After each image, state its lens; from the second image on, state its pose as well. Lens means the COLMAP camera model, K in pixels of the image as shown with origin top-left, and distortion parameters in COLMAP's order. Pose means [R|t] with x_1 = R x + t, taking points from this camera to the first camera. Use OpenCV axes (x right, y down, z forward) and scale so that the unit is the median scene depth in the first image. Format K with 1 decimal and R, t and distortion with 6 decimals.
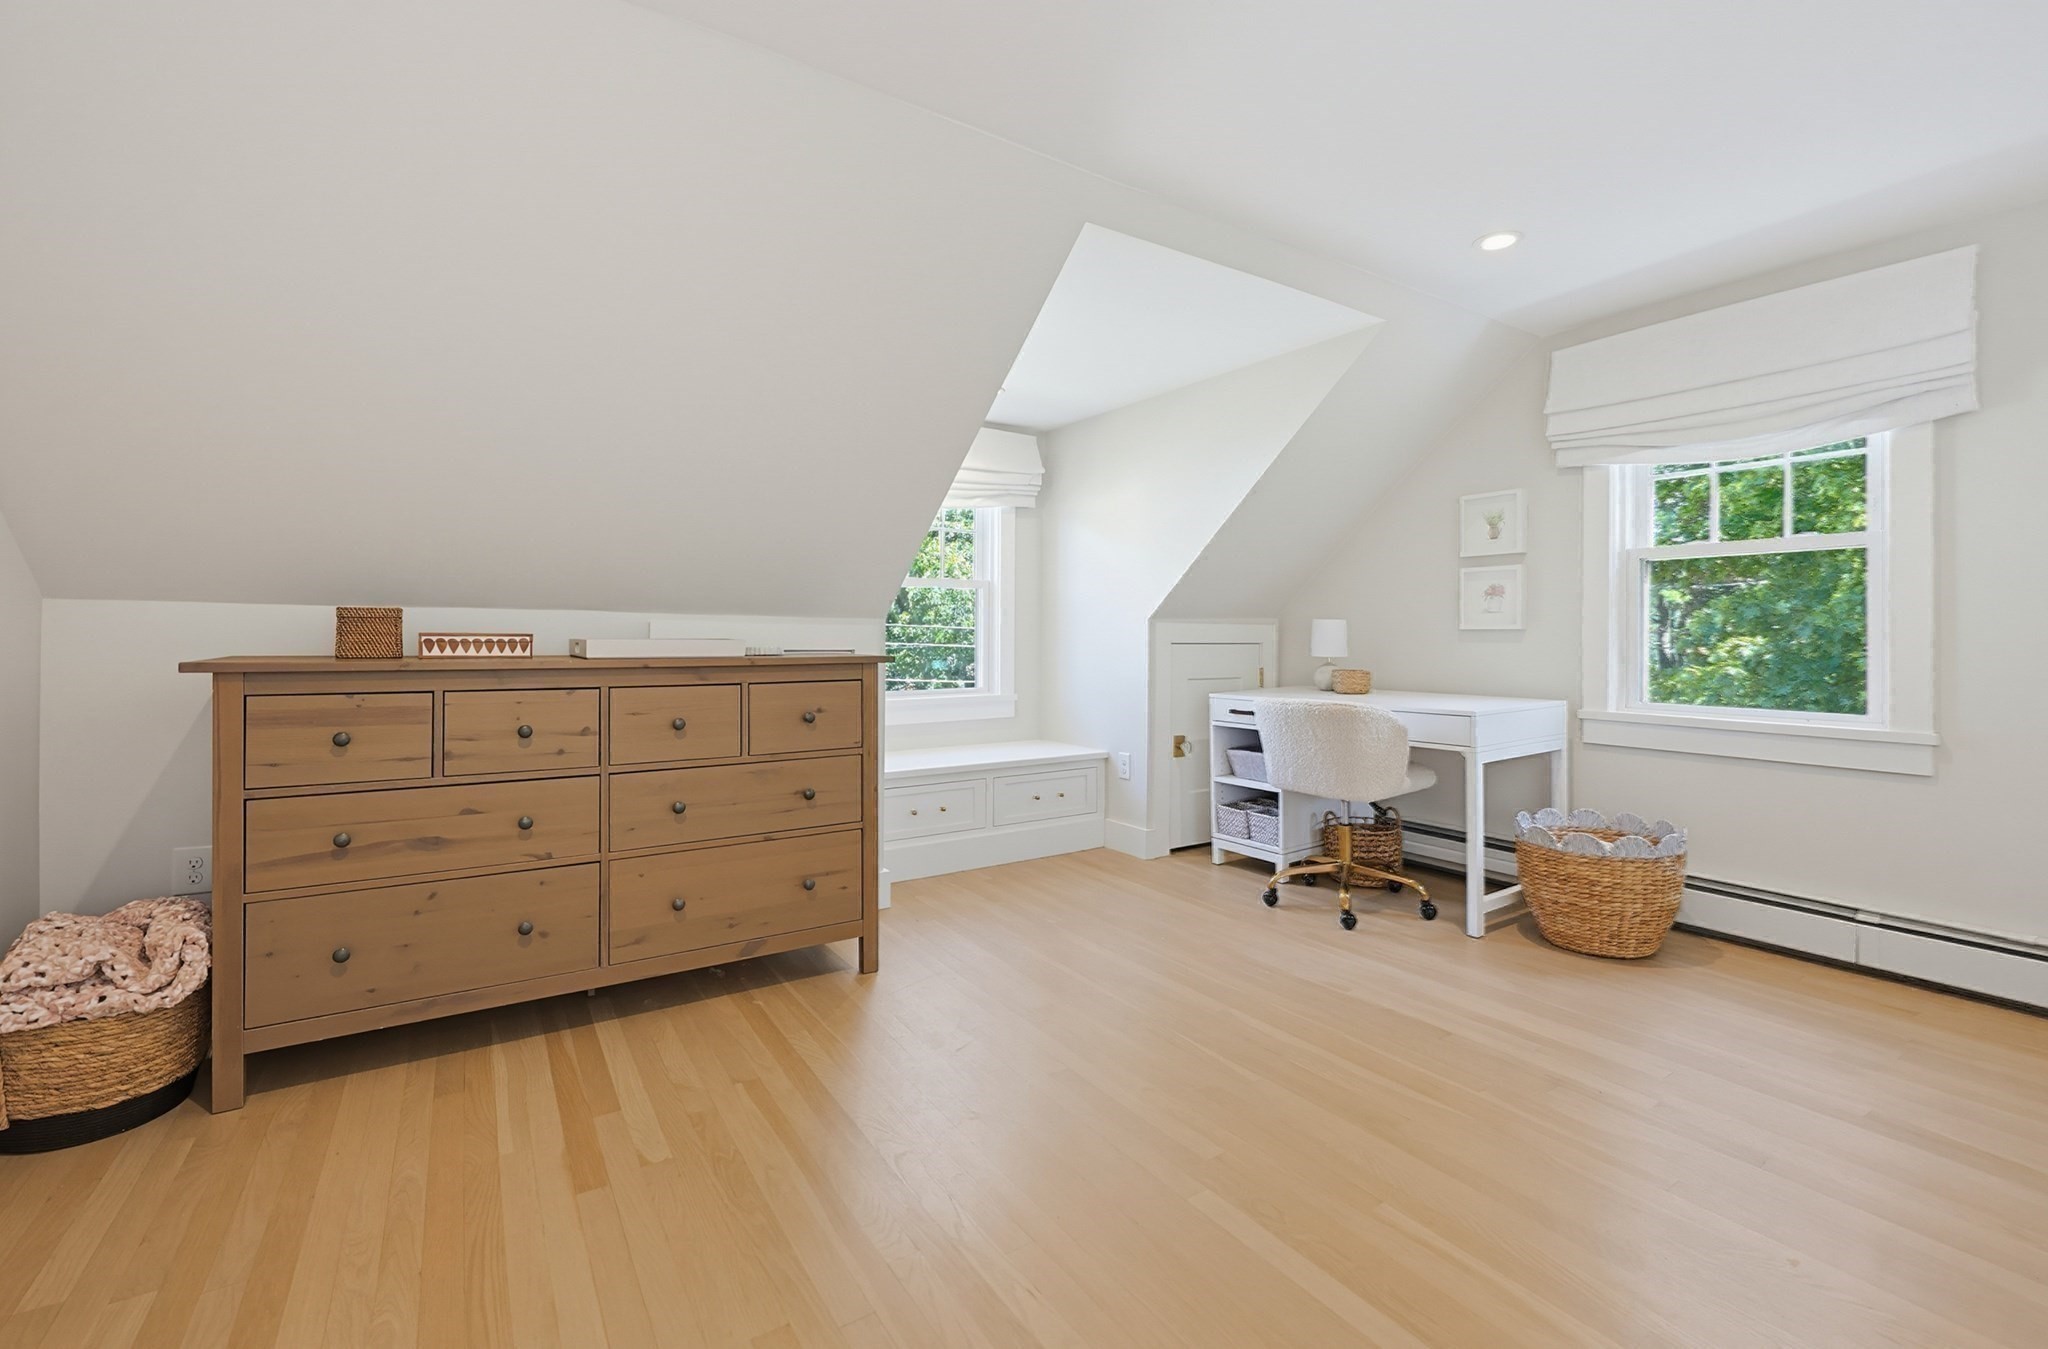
lens RADIAL K [[882.3, 0, 1024.6], [0, 882.3, 630.5], [0, 0, 1]] dist [0.000072, 0.000082]
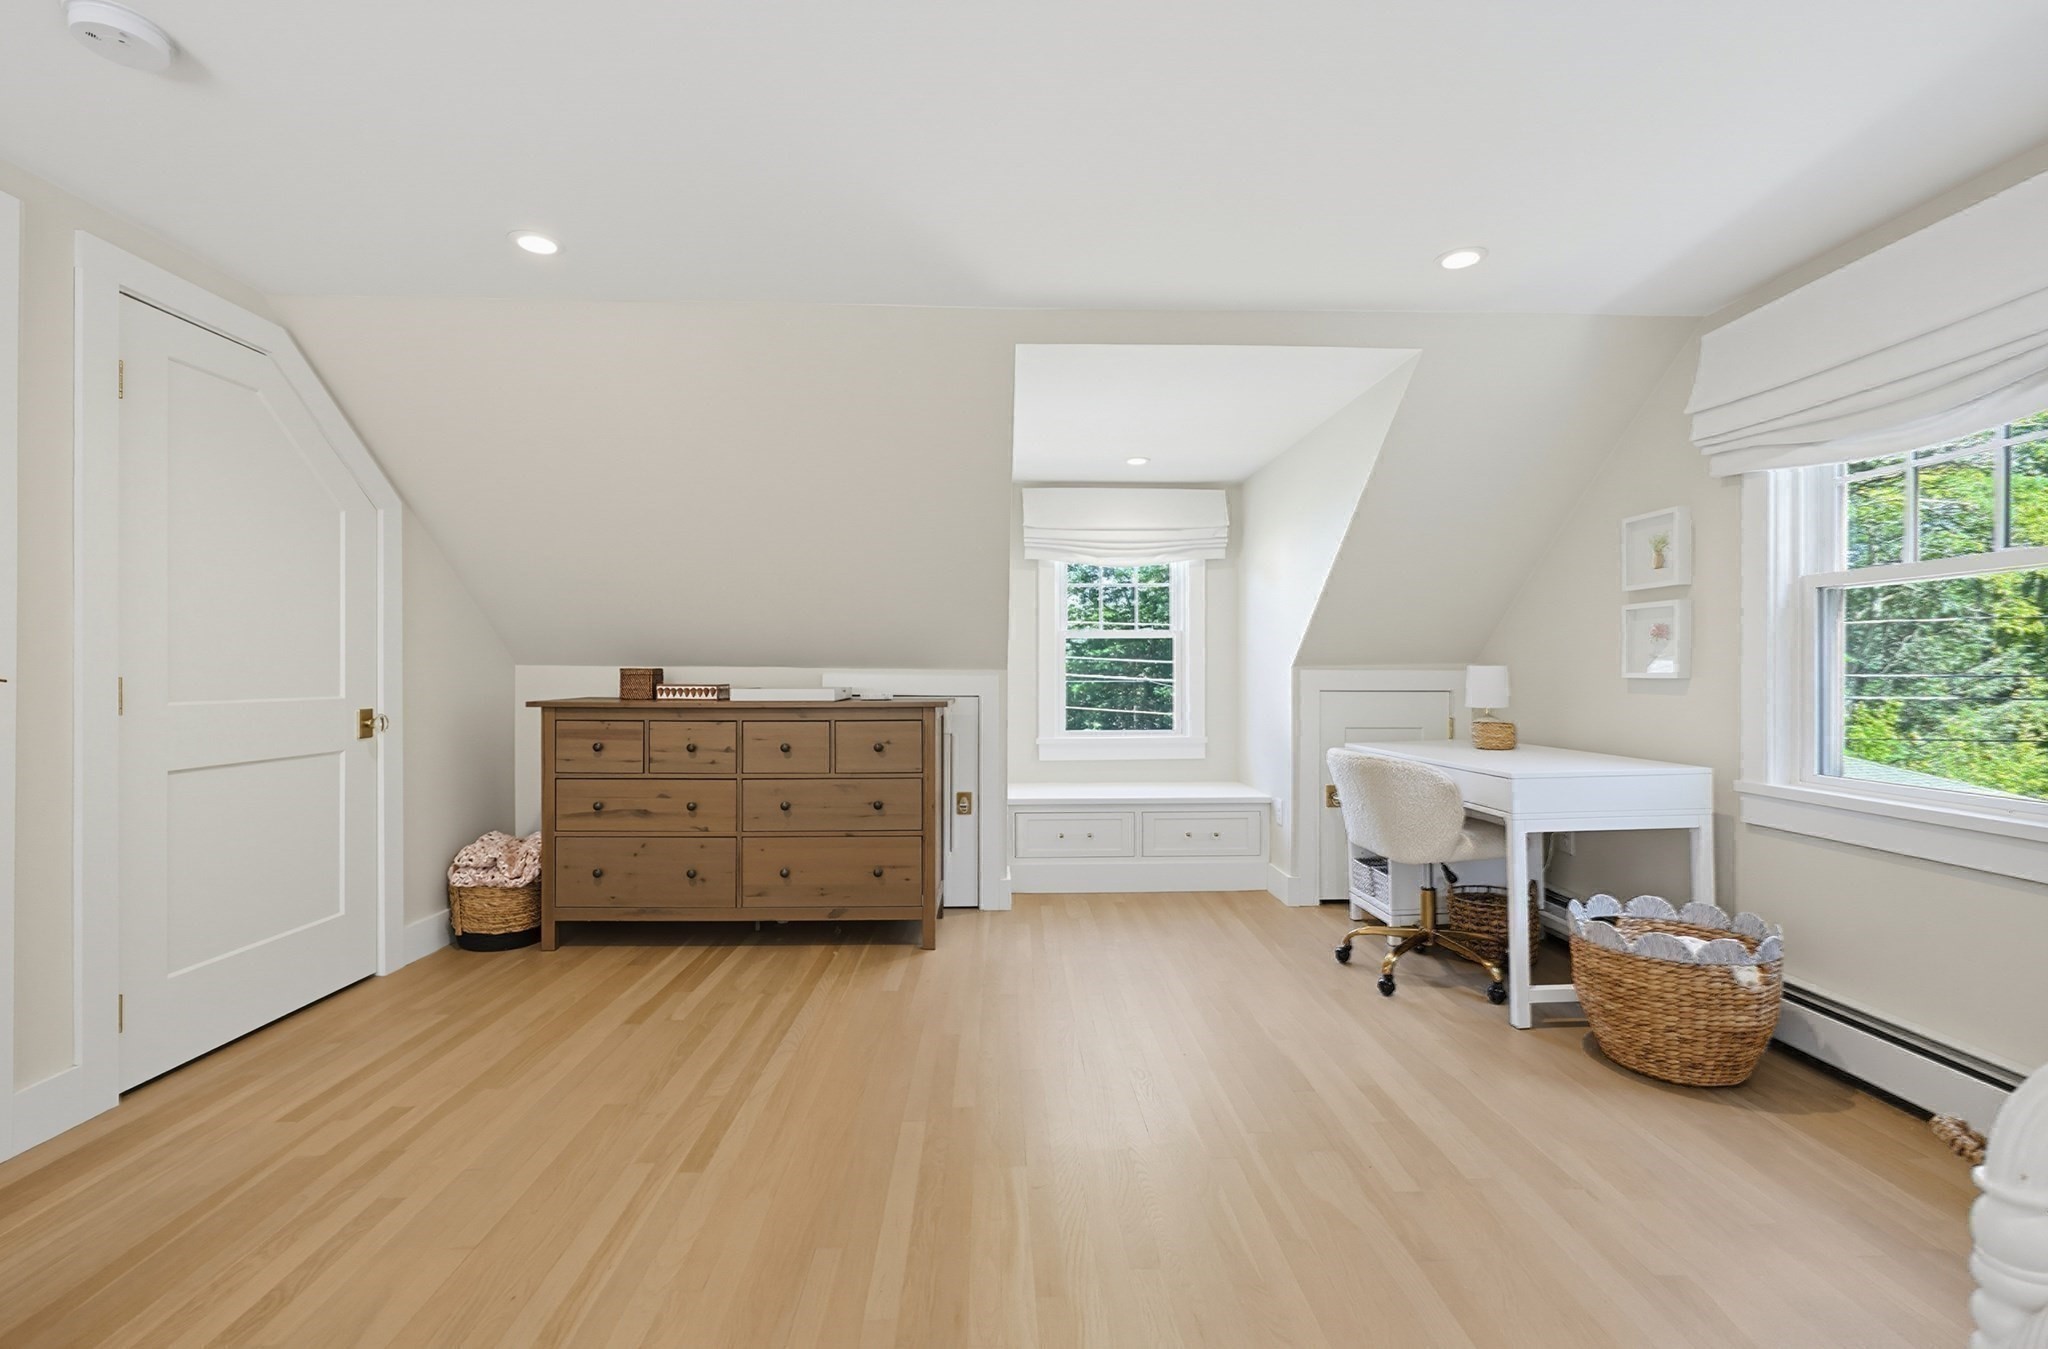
lens RADIAL K [[881.4, 0, 1023.2], [0, 881.4, 661.3], [0, 0, 1]] dist [-0.001096, 0.000036]
pose [[0.852276, -0.009420, -0.523008, 0.632208], [0.005522, 0.999944, -0.009012, -0.017856], [0.523063, 0.004793, 0.852280, -0.018794]]
